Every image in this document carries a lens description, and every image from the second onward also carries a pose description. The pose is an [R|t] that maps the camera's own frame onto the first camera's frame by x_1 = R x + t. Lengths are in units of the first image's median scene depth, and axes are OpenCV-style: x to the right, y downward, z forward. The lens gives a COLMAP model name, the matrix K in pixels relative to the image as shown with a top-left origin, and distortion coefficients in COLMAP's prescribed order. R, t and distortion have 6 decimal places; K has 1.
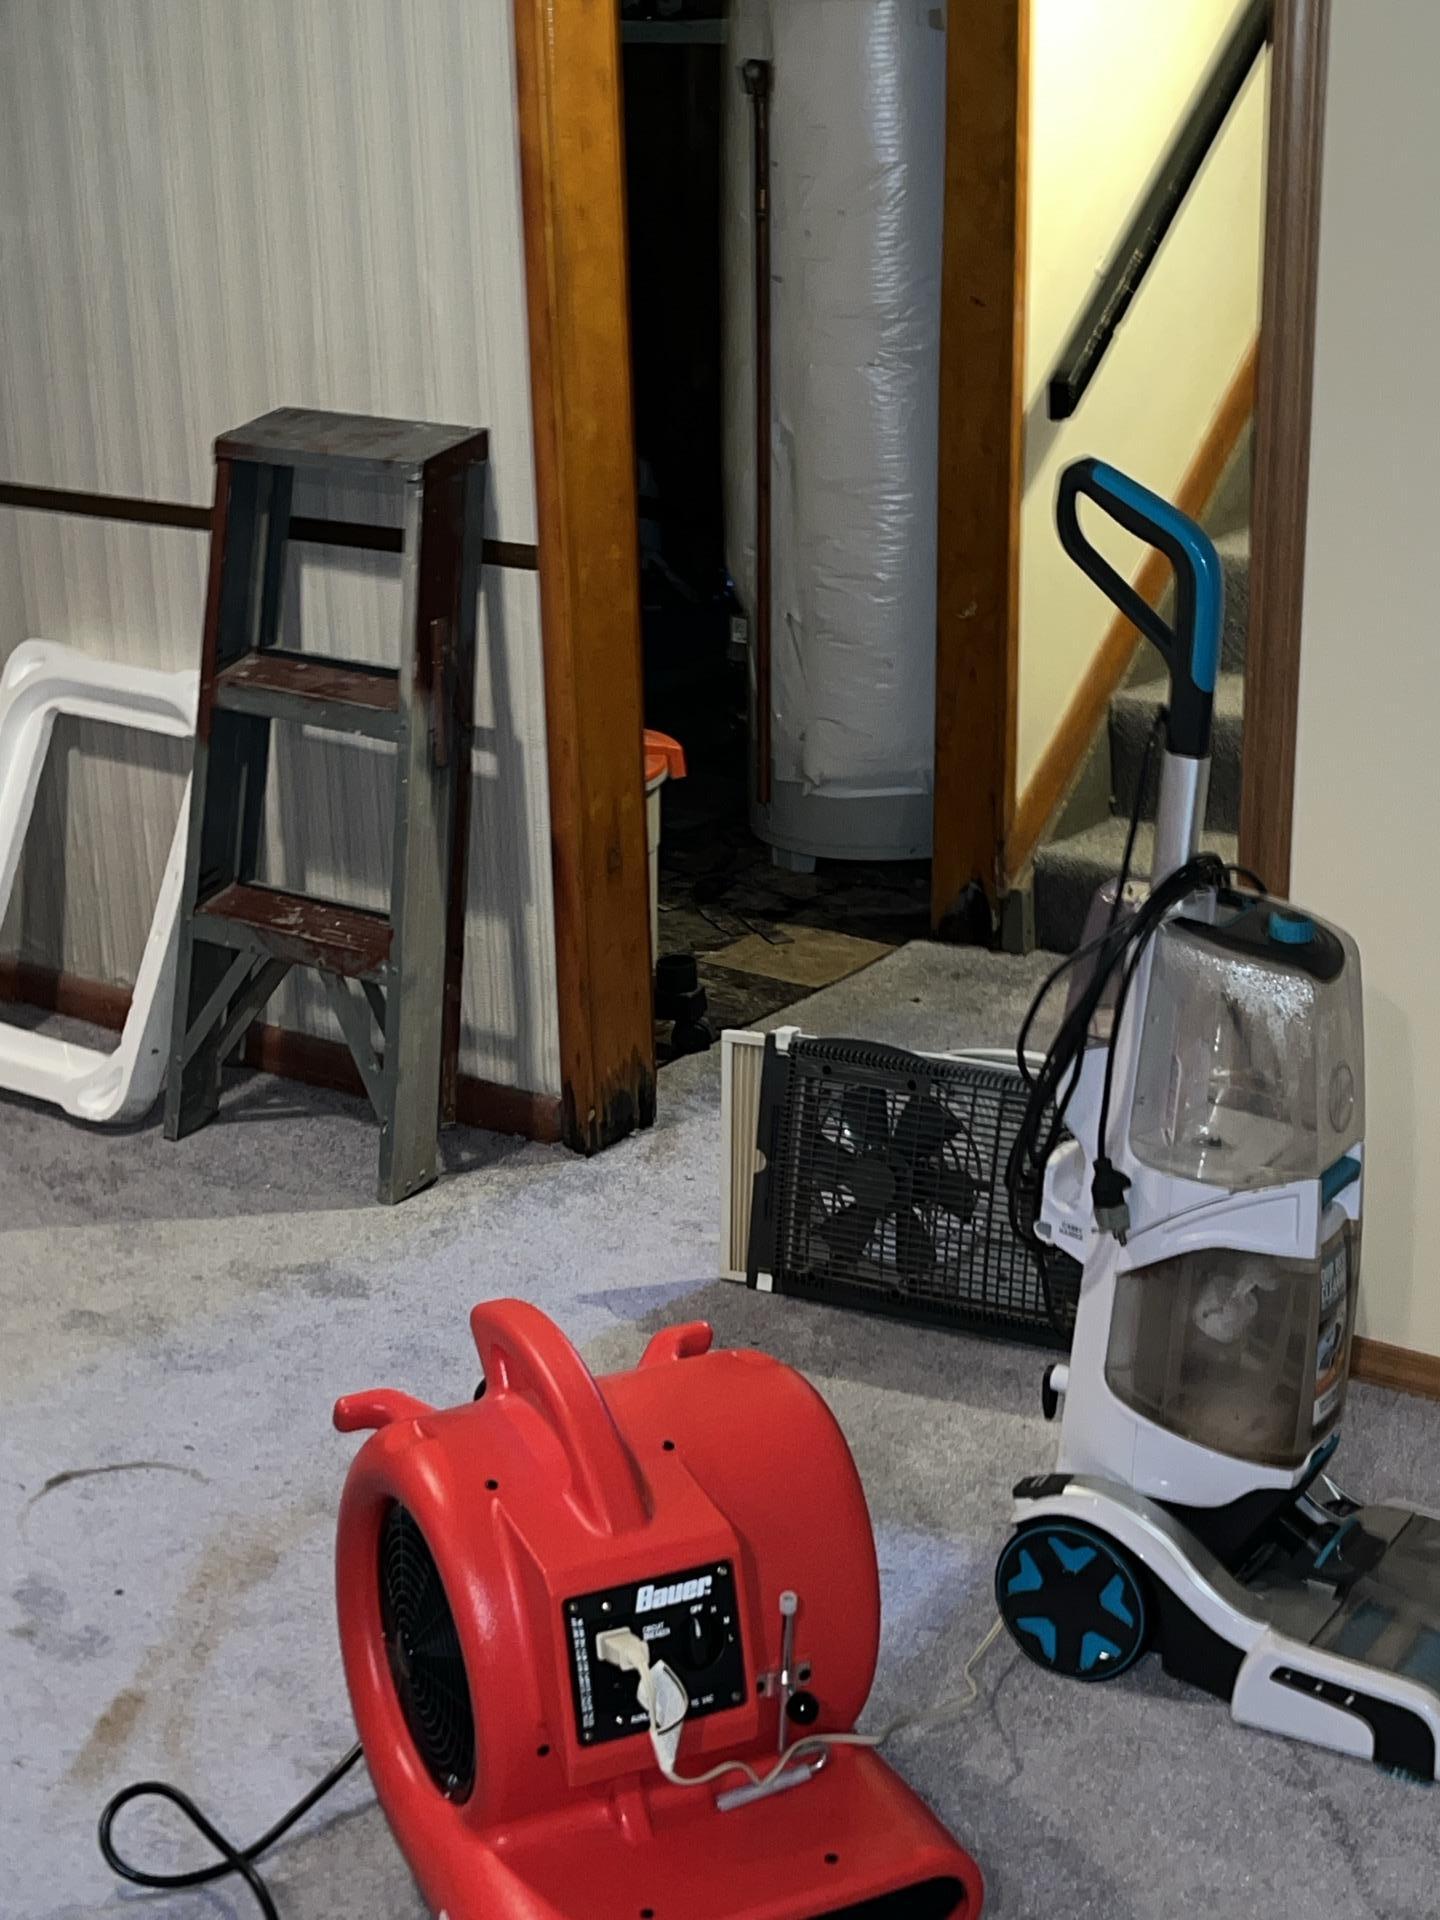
lens RADIAL K [[2881.9, 0, 720.0], [0, 2881.9, 960.0], [0, 0, 1]] dist [0.018289, 0.010488]
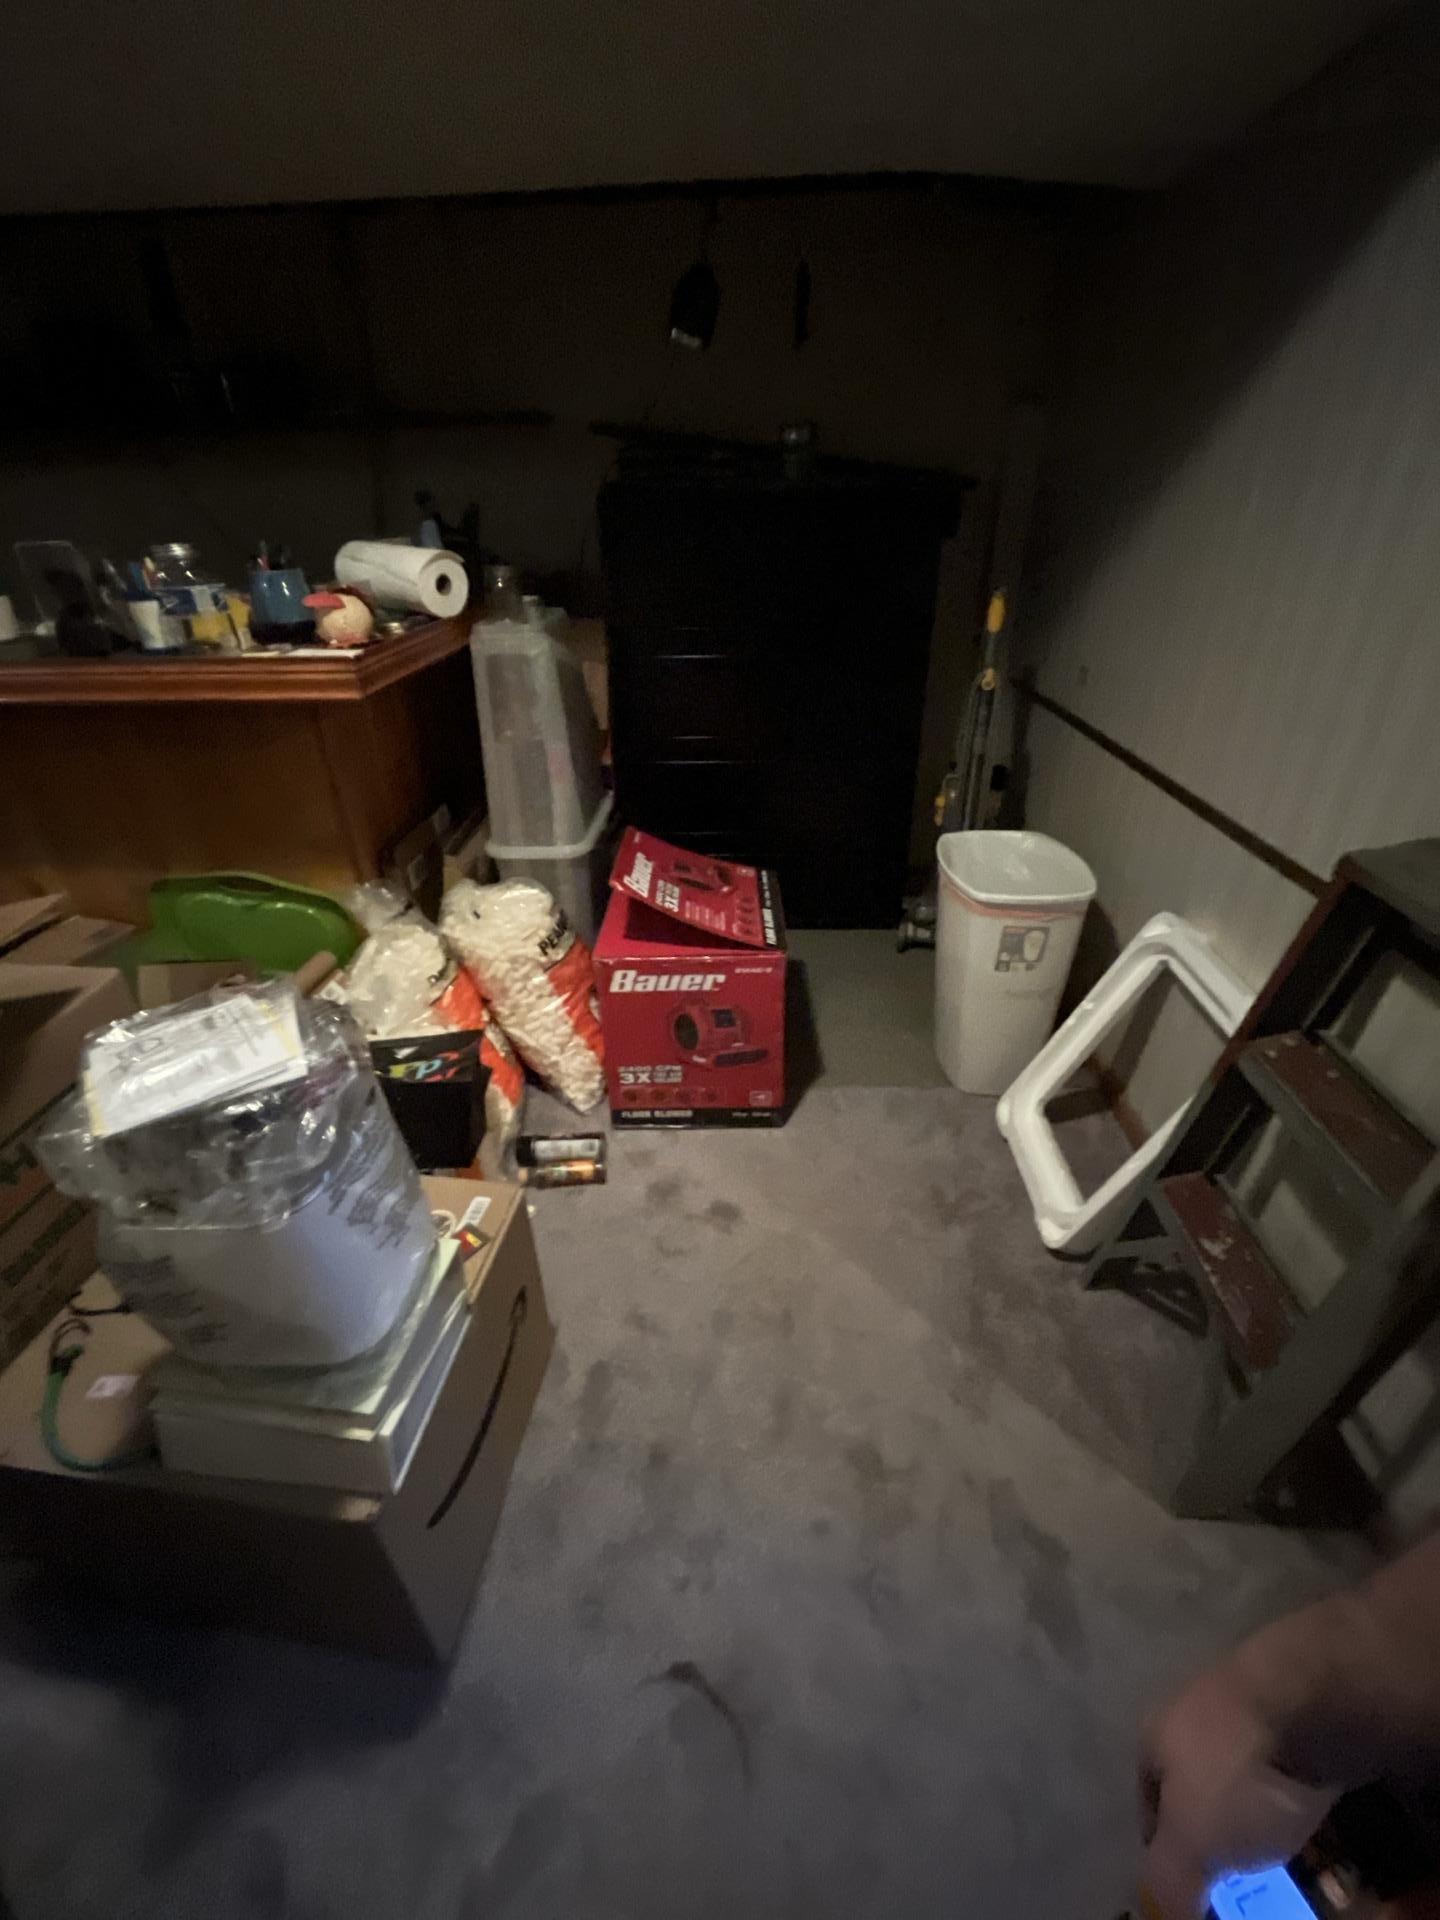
lens RADIAL K [[775.1, 0, 720.0], [0, 775.1, 960.0], [0, 0, 1]] dist [0.002112, 0.000204]
pose [[0.555129, 0.419967, -0.717955, -0.079789], [-0.243341, 0.907407, 0.342634, -0.181829], [0.795372, -0.015498, 0.605923, 0.627470]]
